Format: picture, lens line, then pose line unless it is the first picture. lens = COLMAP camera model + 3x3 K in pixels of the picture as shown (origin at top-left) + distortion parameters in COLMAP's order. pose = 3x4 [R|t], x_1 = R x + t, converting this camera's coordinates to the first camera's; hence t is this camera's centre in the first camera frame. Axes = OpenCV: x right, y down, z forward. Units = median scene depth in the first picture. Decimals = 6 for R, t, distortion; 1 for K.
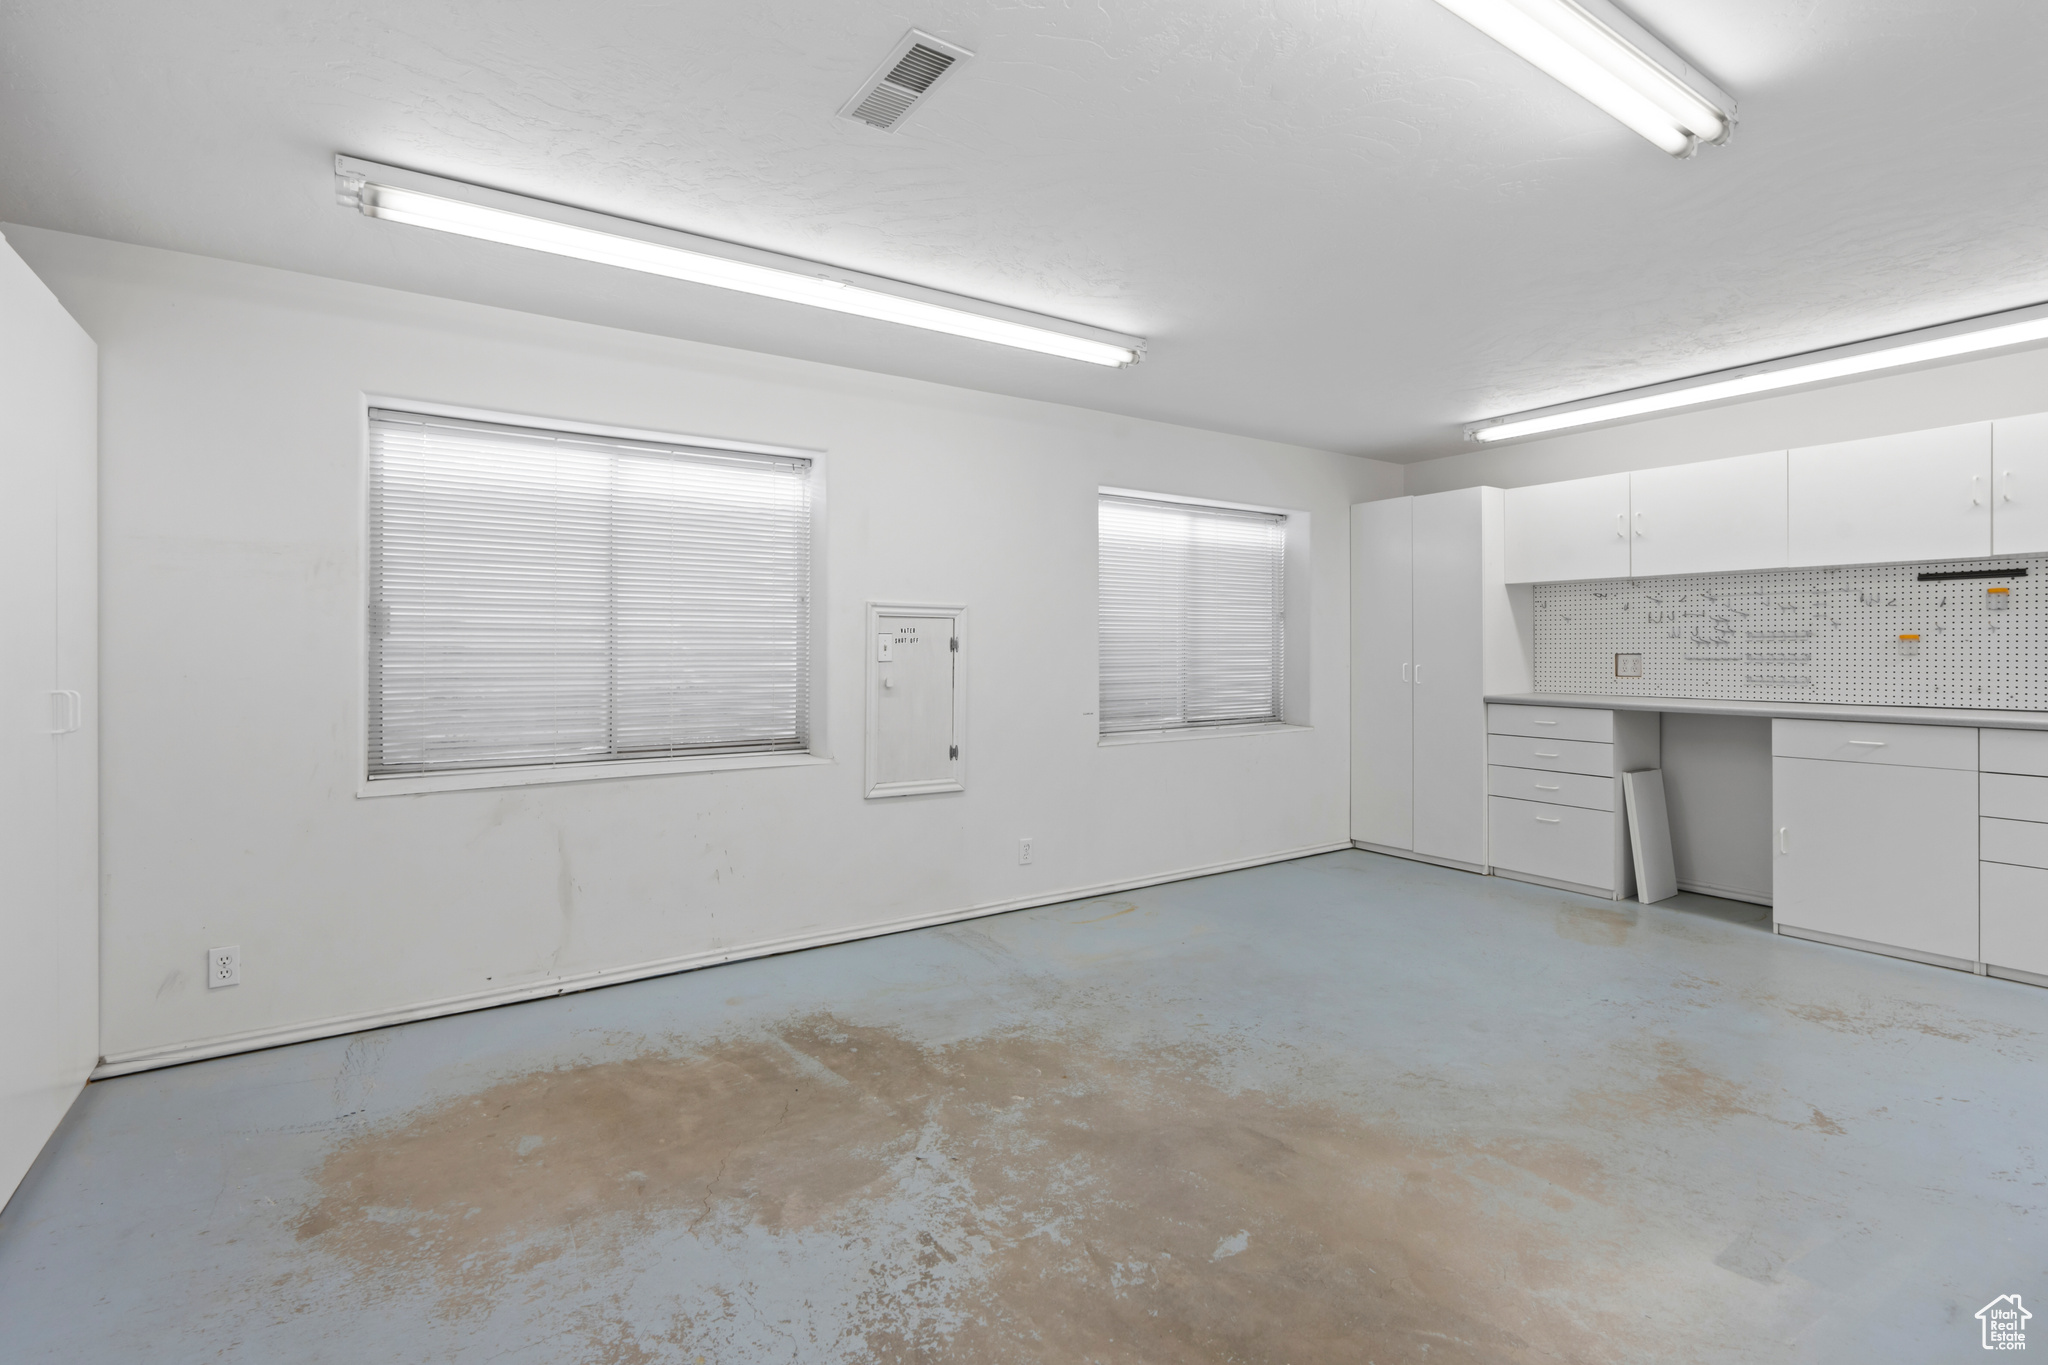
lens RADIAL K [[940.2, 0, 1023.7], [0, 940.2, 665.8], [0, 0, 1]] dist [-0.001690, 0.000747]
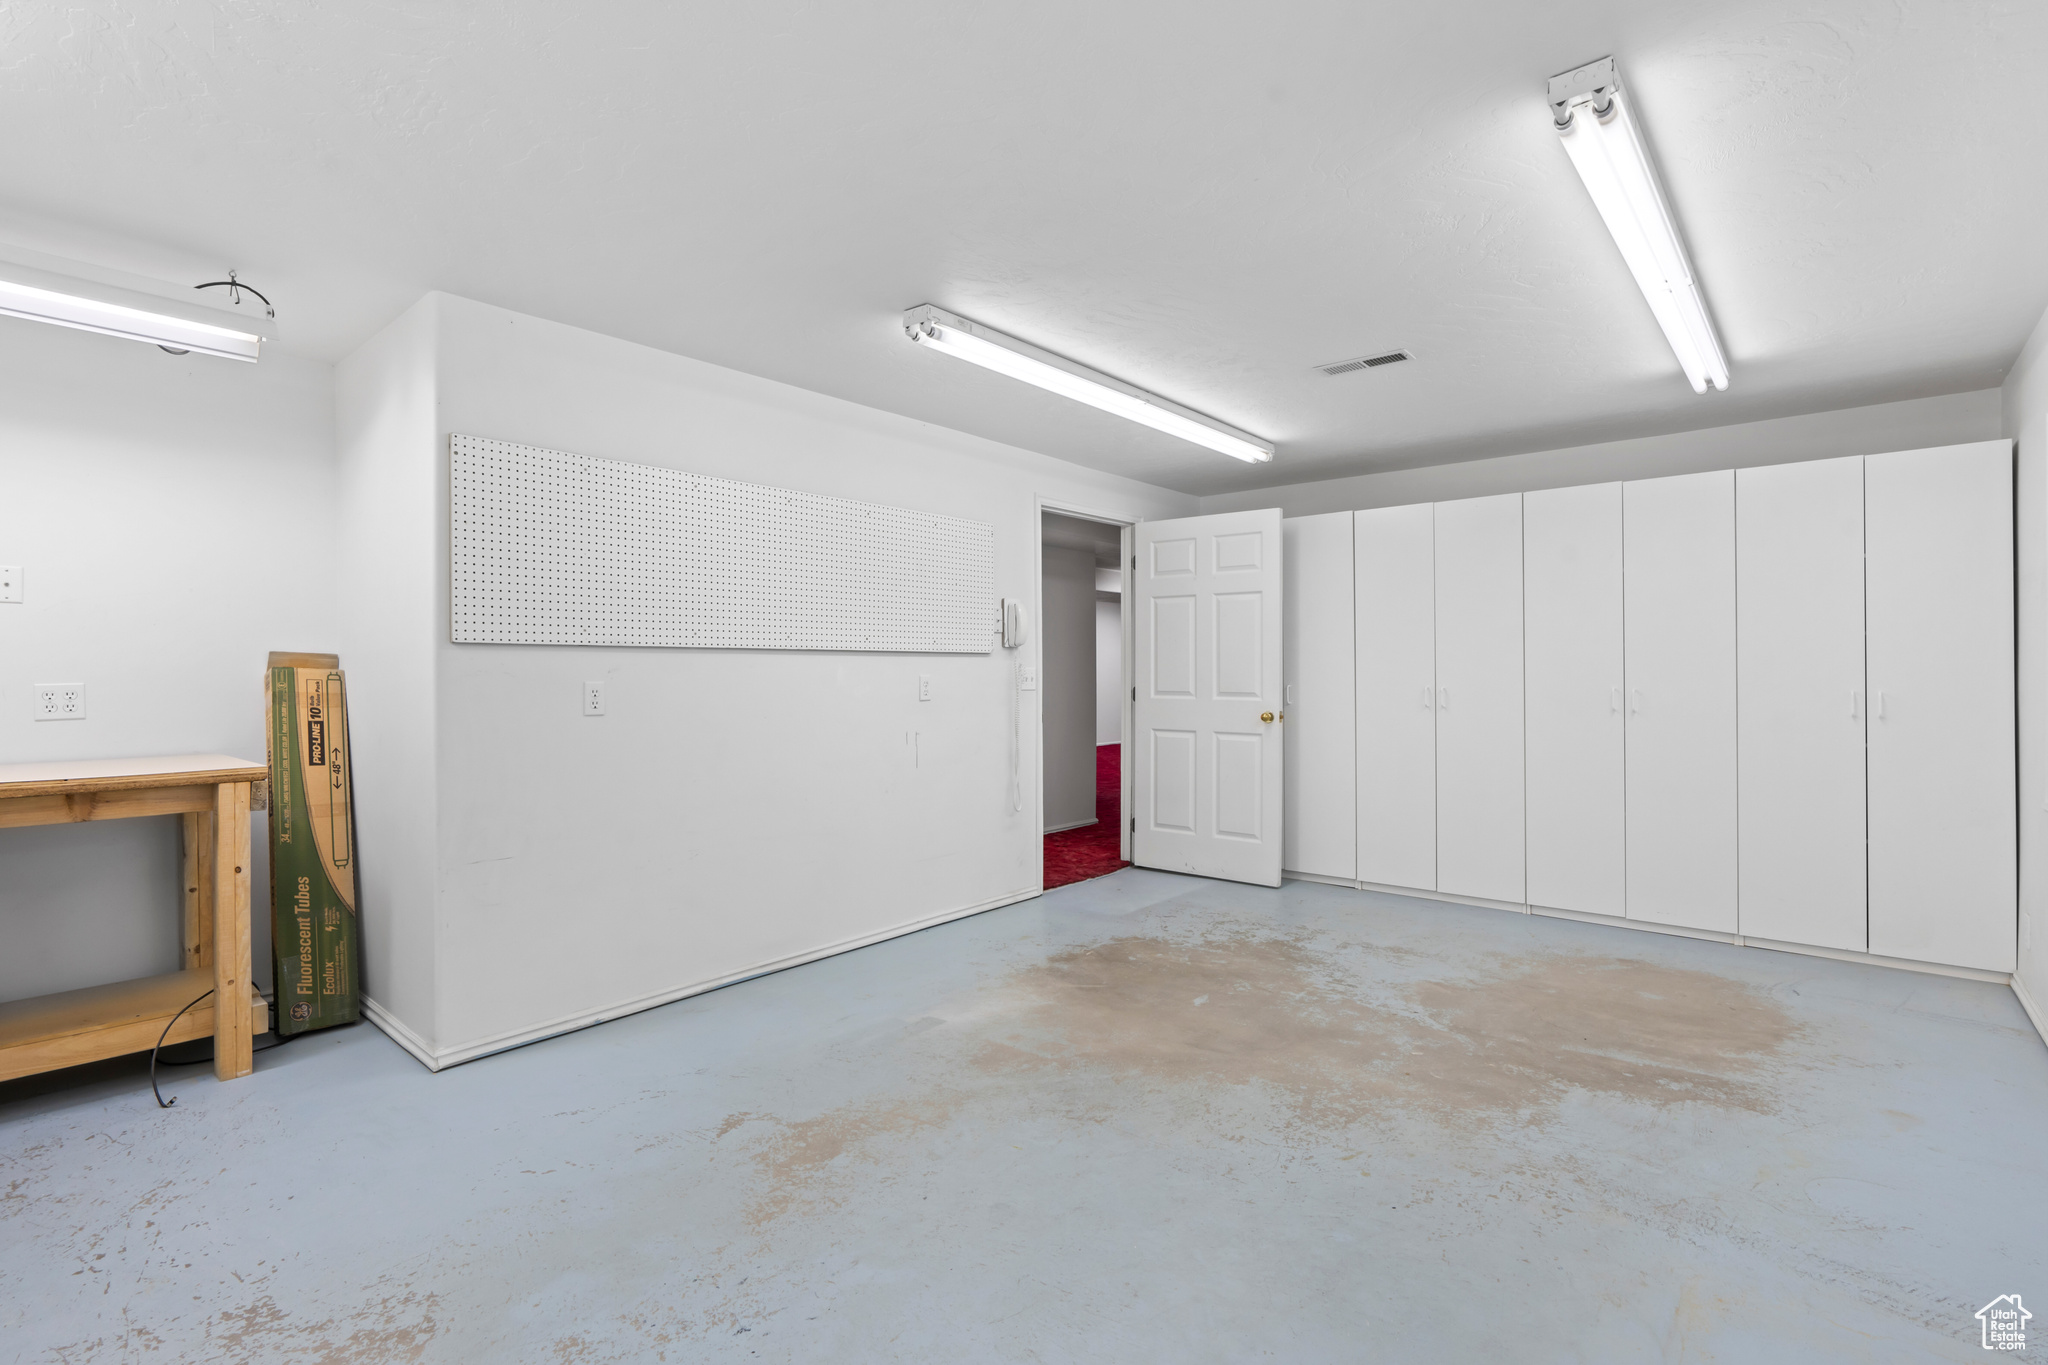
lens RADIAL K [[940.2, 0, 1020.3], [0, 940.2, 675.5], [0, 0, 1]] dist [-0.001690, 0.000747]
pose [[-0.963823, 0.004170, -0.266511, 0.787523], [-0.001029, 0.999812, 0.019364, -0.033254], [0.266542, 0.018937, -0.963637, 2.004985]]
